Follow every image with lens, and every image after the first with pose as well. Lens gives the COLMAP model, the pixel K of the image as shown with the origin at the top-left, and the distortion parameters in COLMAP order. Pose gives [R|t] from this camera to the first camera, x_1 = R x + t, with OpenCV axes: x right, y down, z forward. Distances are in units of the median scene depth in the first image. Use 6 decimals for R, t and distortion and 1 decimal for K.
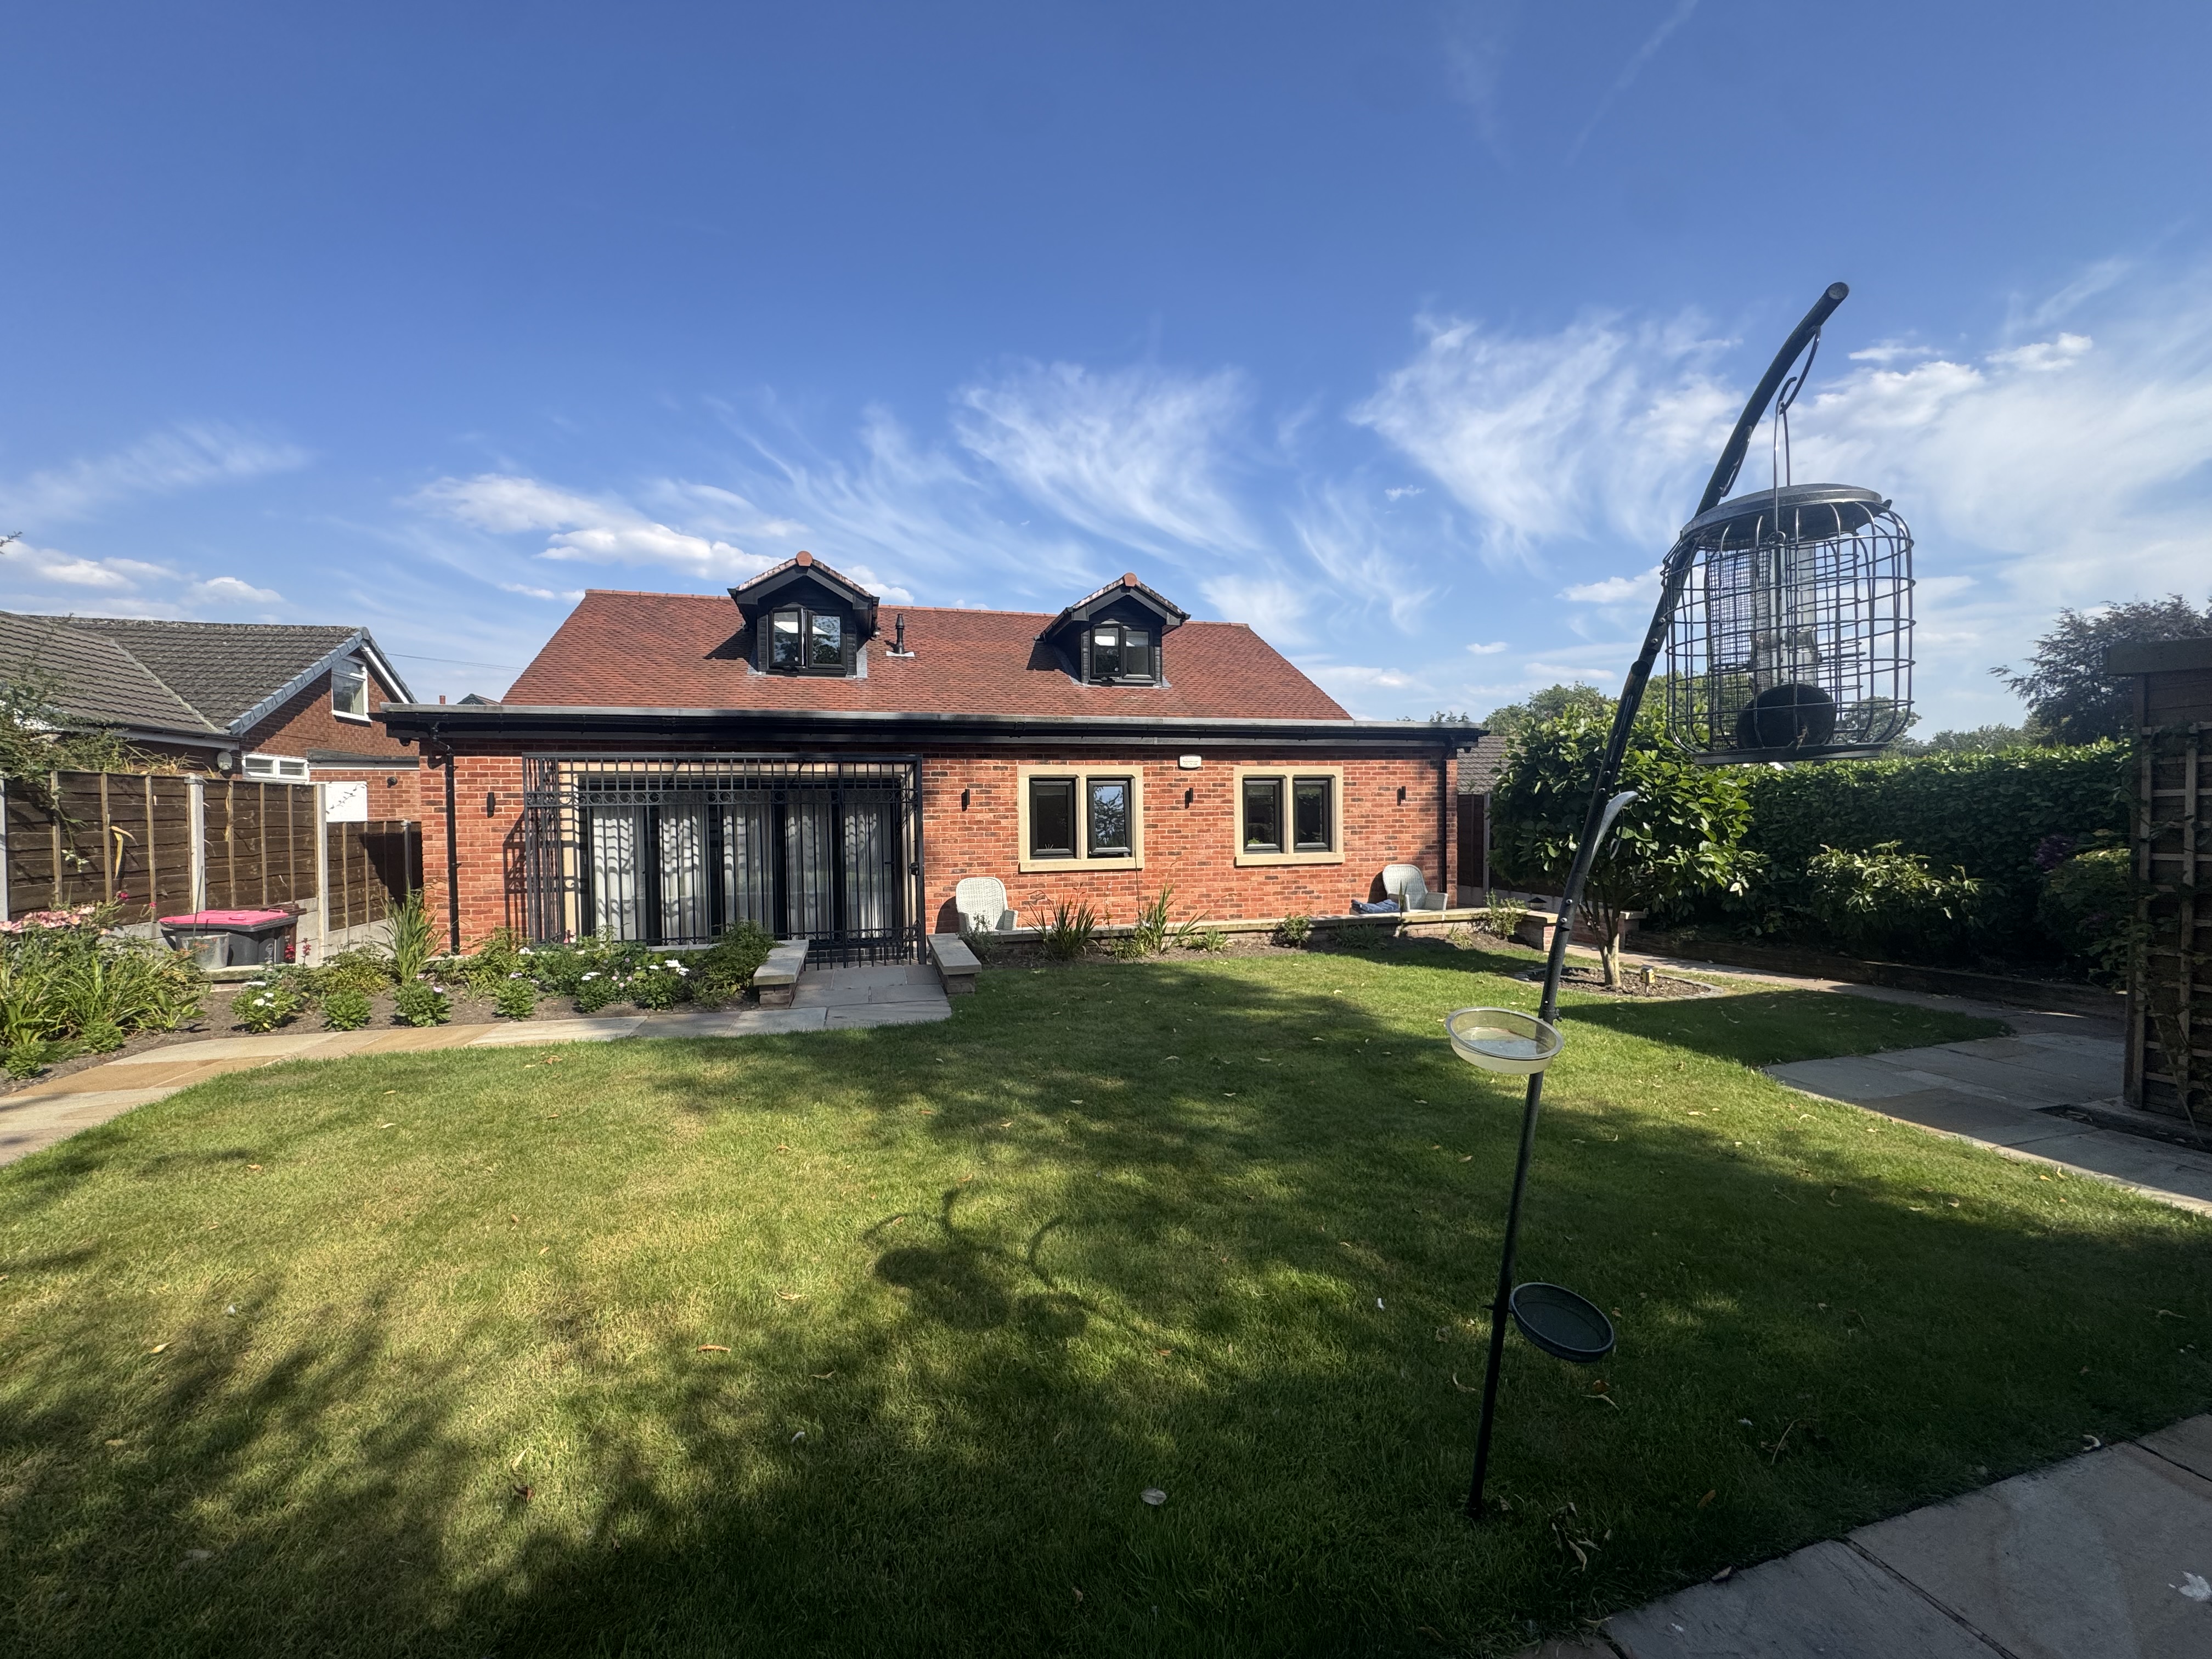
lens RADIAL K [[876.9, 0, 1106.0], [0, 876.9, 829.5], [0, 0, 1]] dist [-0.000786, 0.000328]
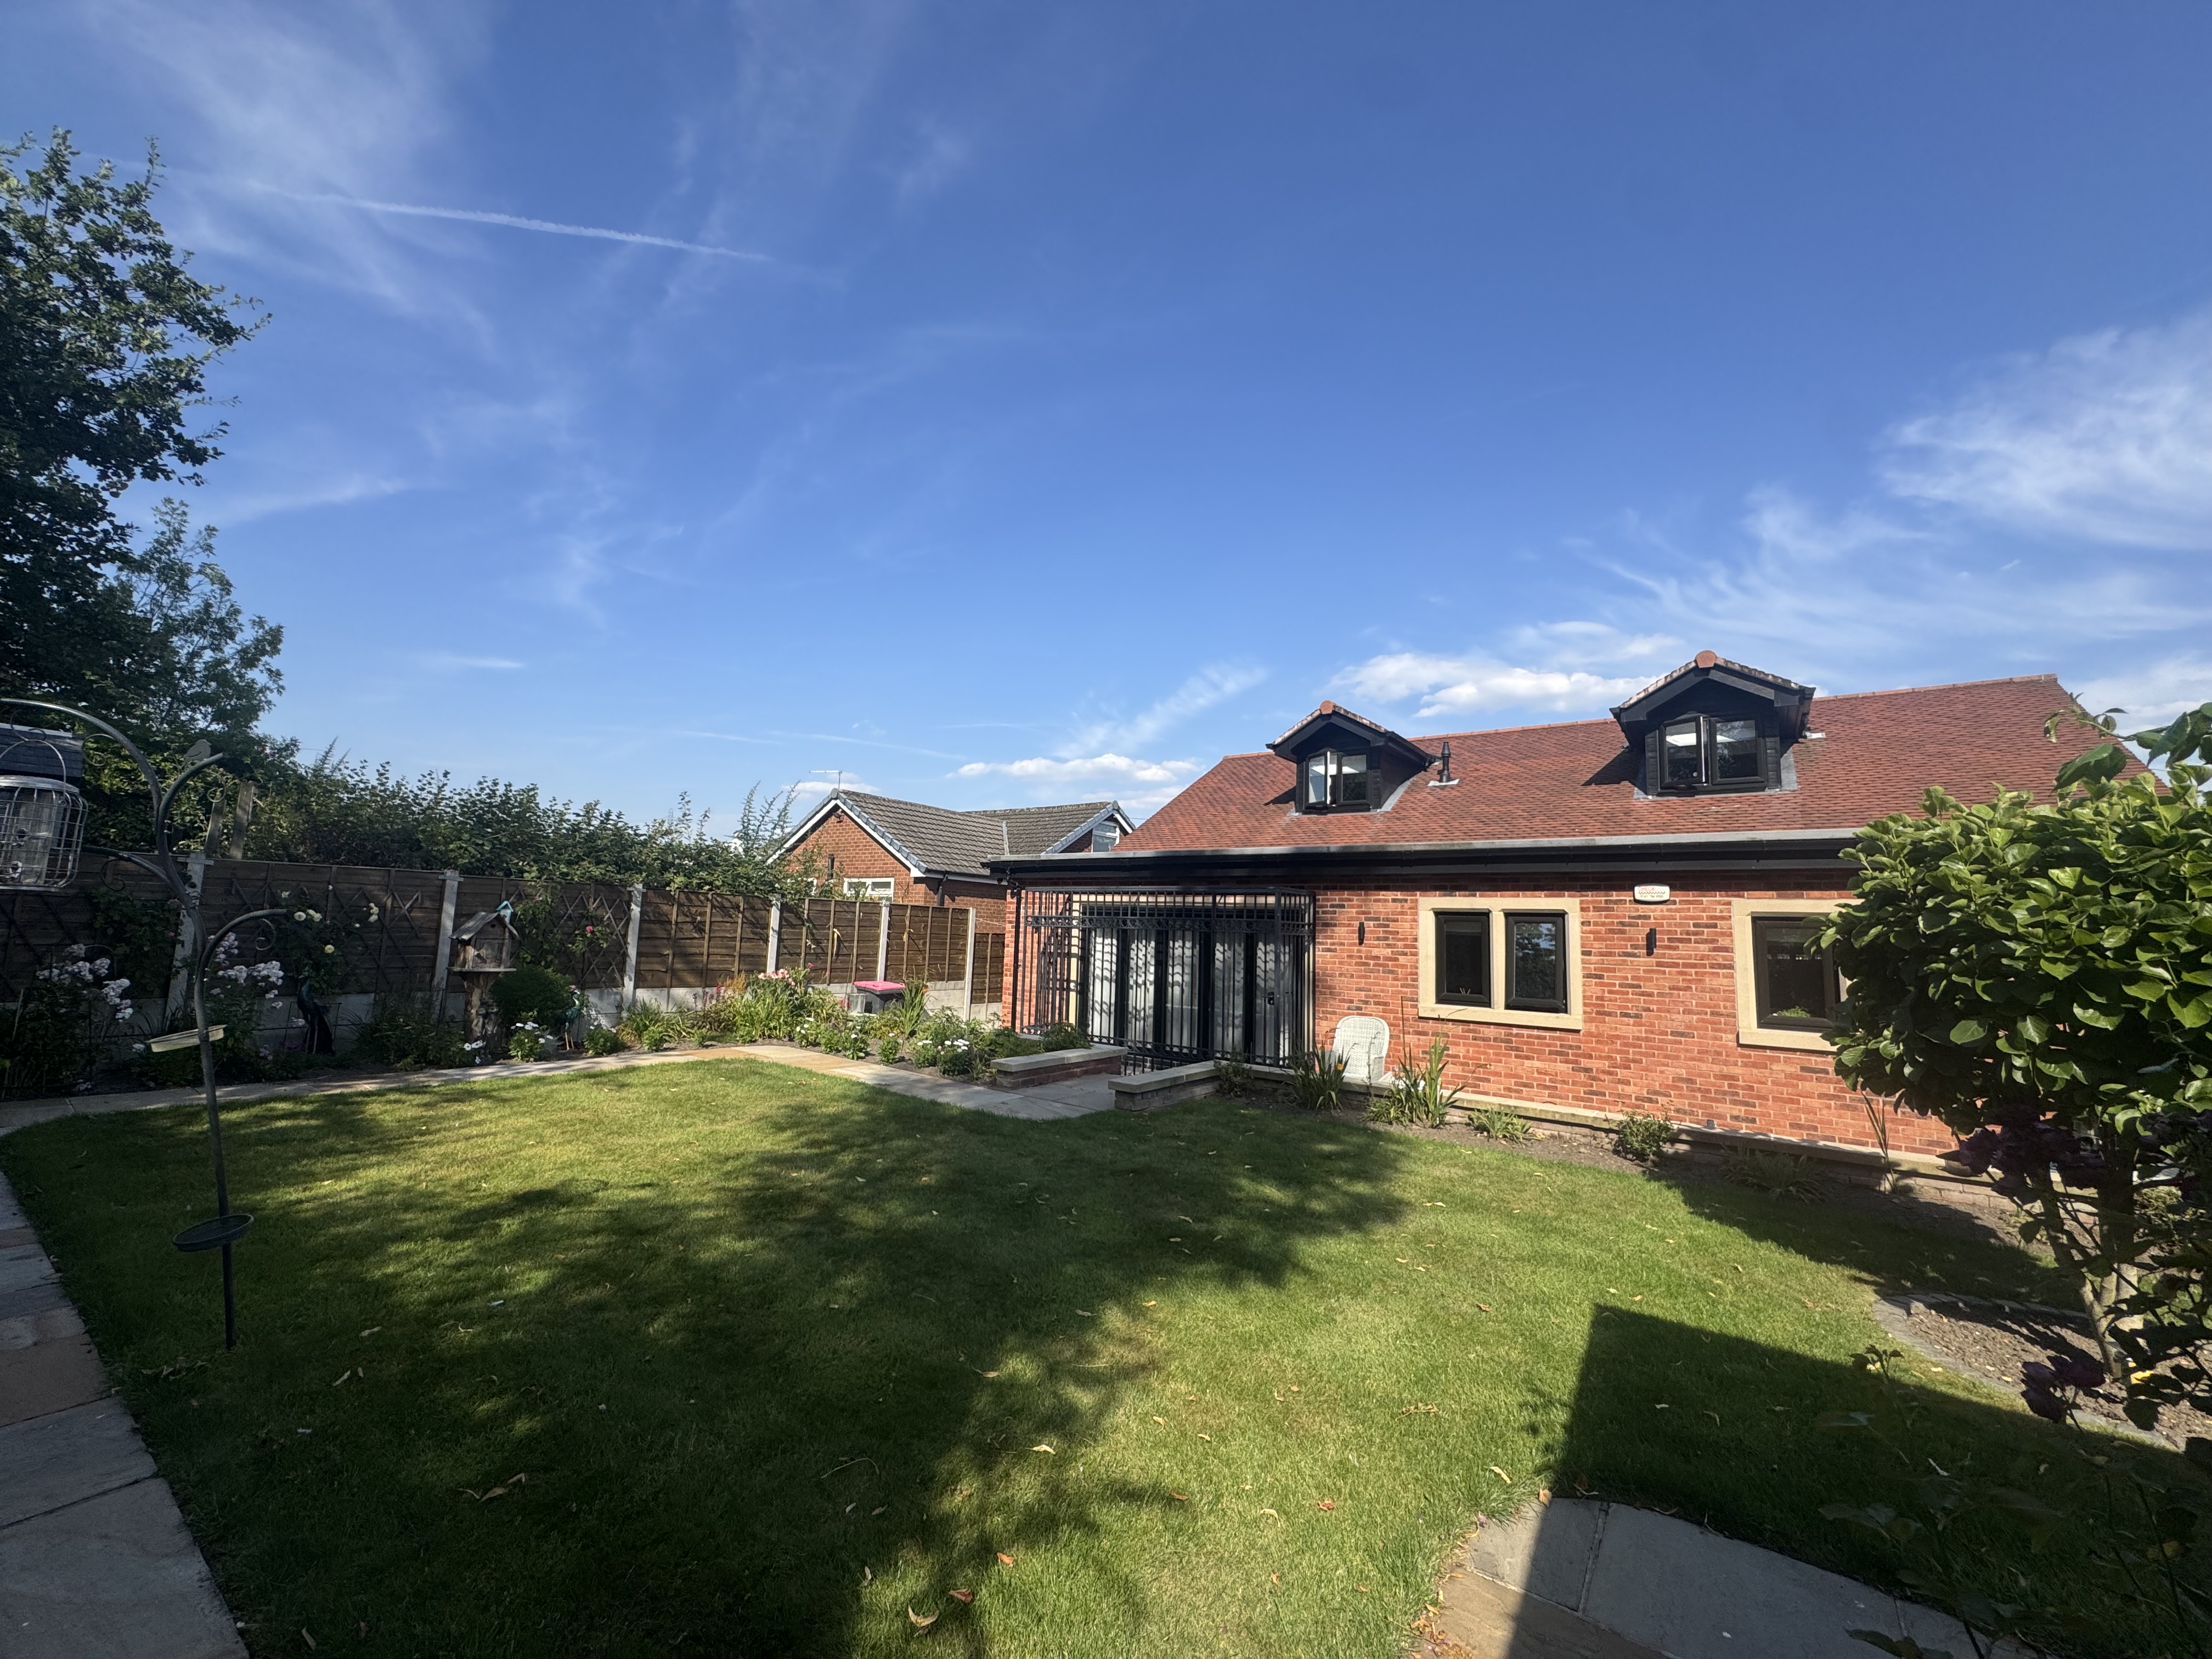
lens RADIAL K [[879.3, 0, 1108.9], [0, 879.3, 825.8], [0, 0, 1]] dist [-0.005528, 0.000134]
pose [[0.614760, -0.061628, -0.786303, 0.462430], [-0.061008, 0.990240, -0.125310, -0.013766], [0.786351, 0.125006, 0.605000, 0.198000]]
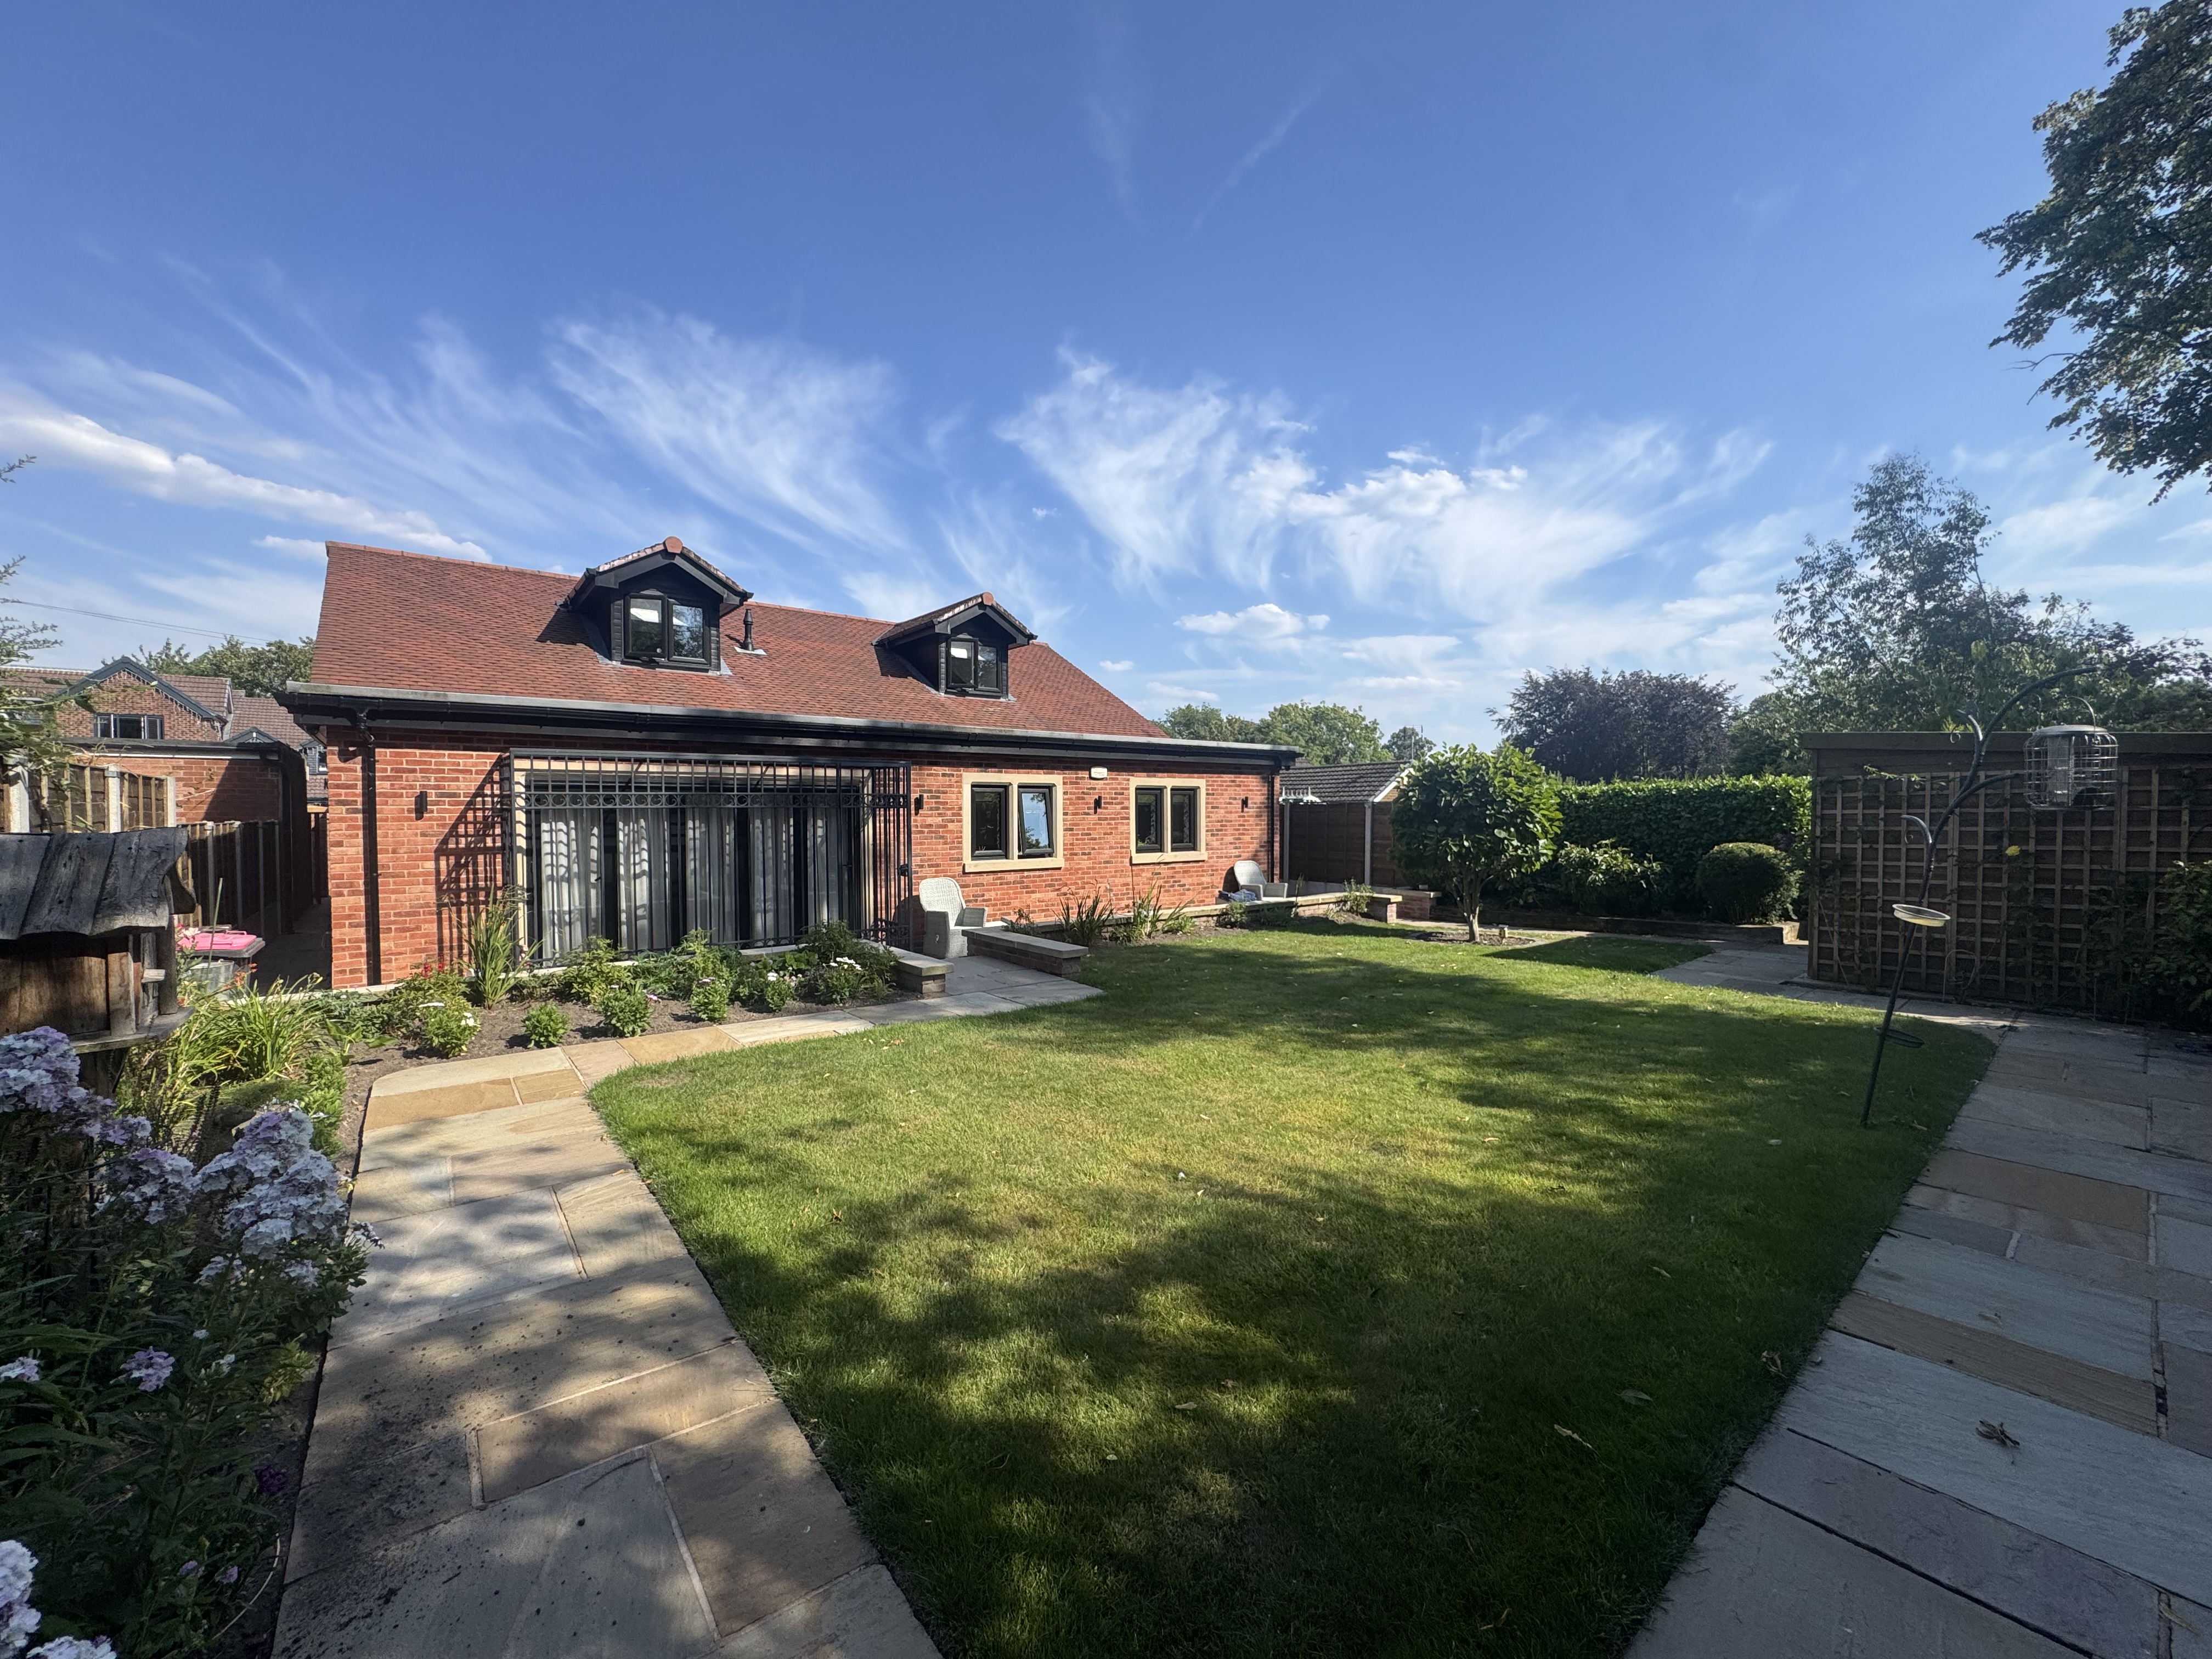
lens RADIAL K [[874.6, 0, 1108.7], [0, 874.6, 837.9], [0, 0, 1]] dist [-0.001931, 0.000073]
pose [[0.921972, -0.004303, 0.387233, -0.379157], [0.001865, 0.999976, 0.006670, -0.000599], [-0.387252, -0.005428, 0.921958, -0.056809]]
